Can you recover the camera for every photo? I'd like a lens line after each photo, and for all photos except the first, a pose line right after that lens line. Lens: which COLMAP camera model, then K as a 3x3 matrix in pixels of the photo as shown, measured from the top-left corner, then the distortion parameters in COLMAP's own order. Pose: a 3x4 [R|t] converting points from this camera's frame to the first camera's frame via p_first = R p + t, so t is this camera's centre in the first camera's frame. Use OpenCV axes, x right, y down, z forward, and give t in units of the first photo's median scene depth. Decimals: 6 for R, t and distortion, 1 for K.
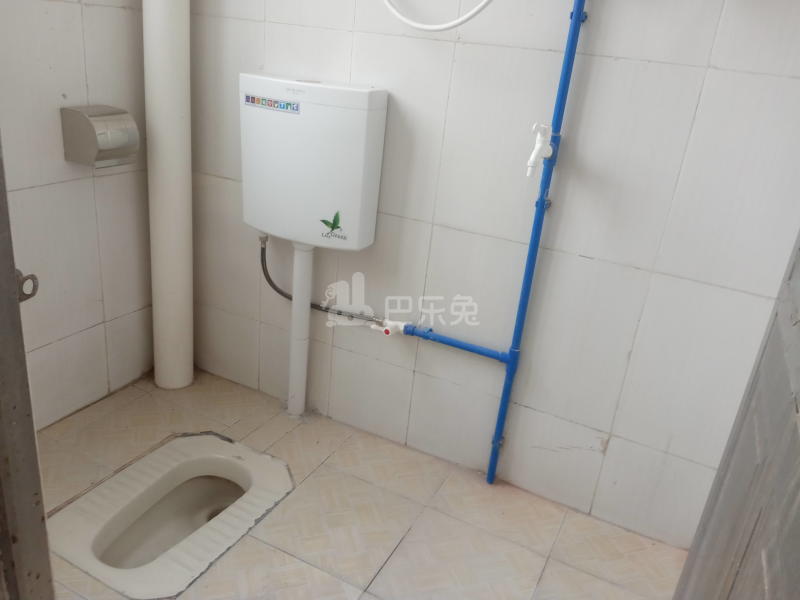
lens RADIAL K [[664.4, 0, 400.0], [0, 664.4, 300.0], [0, 0, 1]] dist [0.123821, -0.179980]
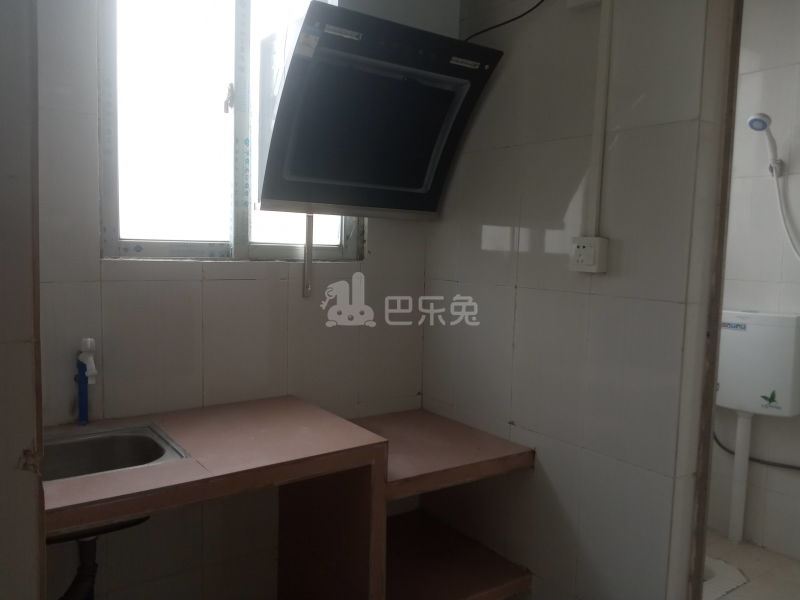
lens RADIAL K [[664.4, 0, 400.0], [0, 664.4, 300.0], [0, 0, 1]] dist [0.123821, -0.179980]
pose [[0.893379, -0.039488, -0.447566, -0.148015], [-0.105381, 0.949929, -0.294159, 0.210455], [0.436772, 0.309960, 0.844485, -0.730738]]
